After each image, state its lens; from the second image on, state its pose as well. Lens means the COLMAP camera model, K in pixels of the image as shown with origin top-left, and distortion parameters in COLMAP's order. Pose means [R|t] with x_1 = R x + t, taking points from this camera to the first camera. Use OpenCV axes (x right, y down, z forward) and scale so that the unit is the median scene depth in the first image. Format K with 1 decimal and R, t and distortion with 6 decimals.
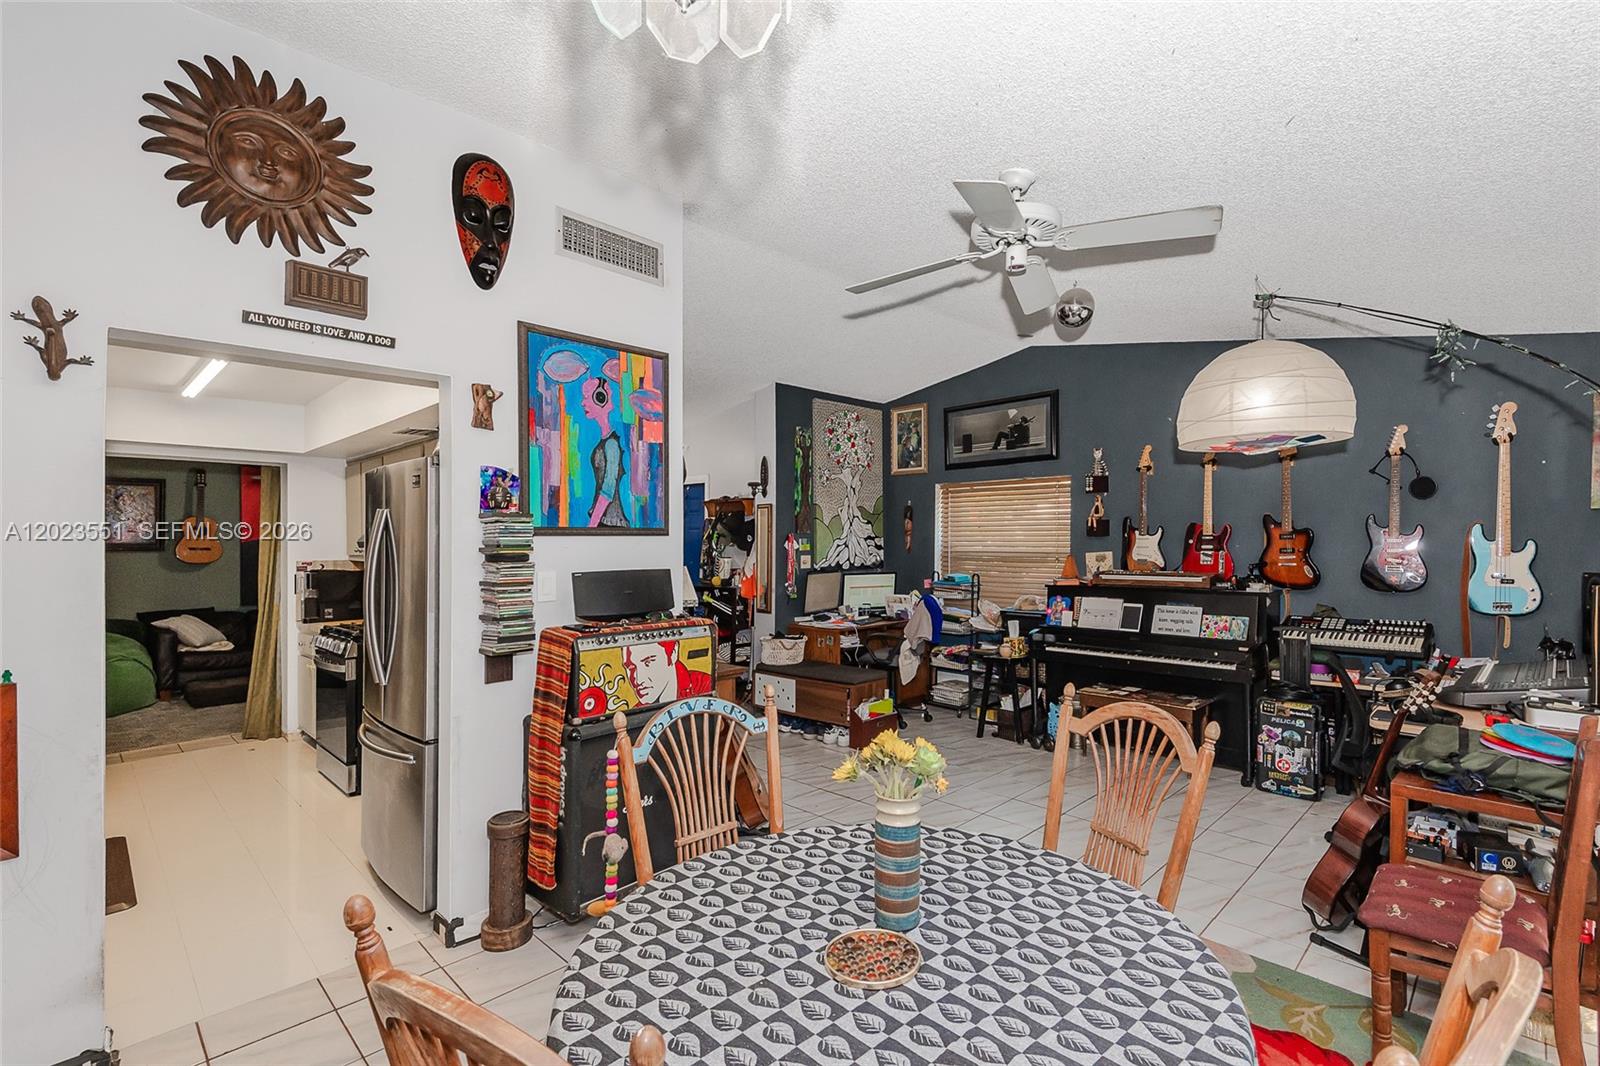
lens RADIAL K [[719.4, 0, 792.4], [0, 719.4, 543.7], [0, 0, 1]] dist [0.015407, -0.010947]
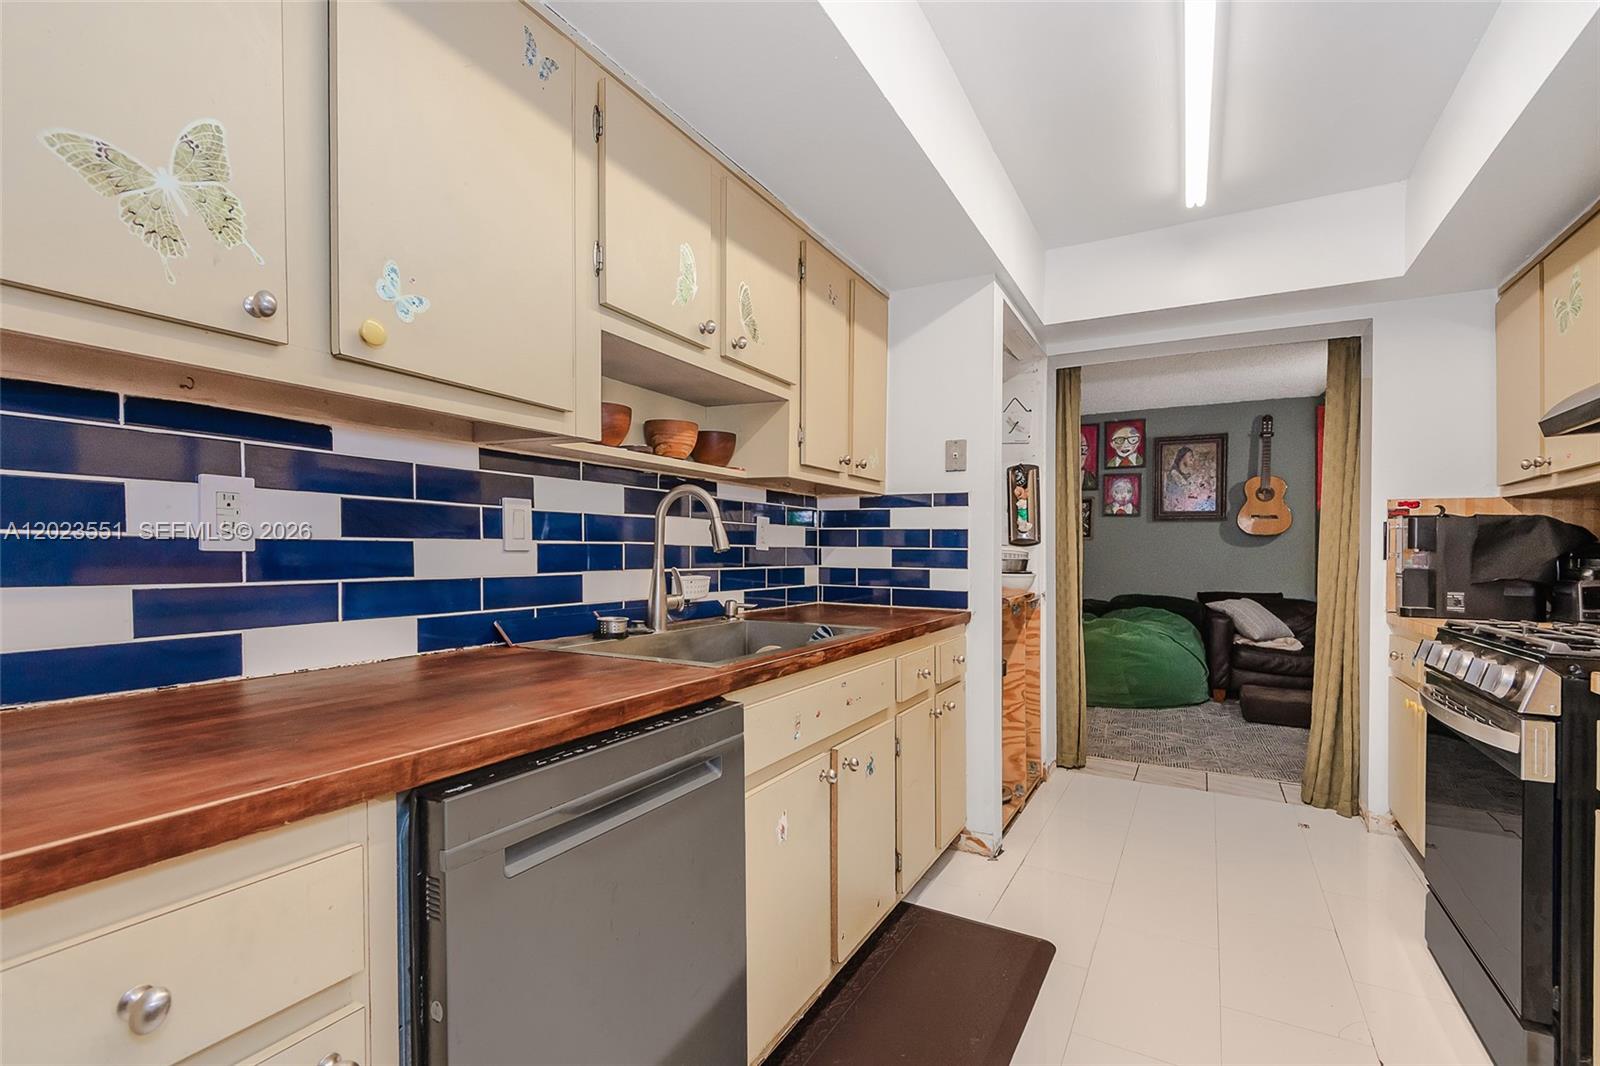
lens RADIAL K [[719.4, 0, 803.1], [0, 719.4, 543.5], [0, 0, 1]] dist [0.015407, -0.010947]
pose [[0.273583, 0.002885, -0.961844, -0.160101], [-0.012780, 0.999918, -0.000636, 0.034550], [0.961764, 0.012467, 0.273597, 0.242010]]
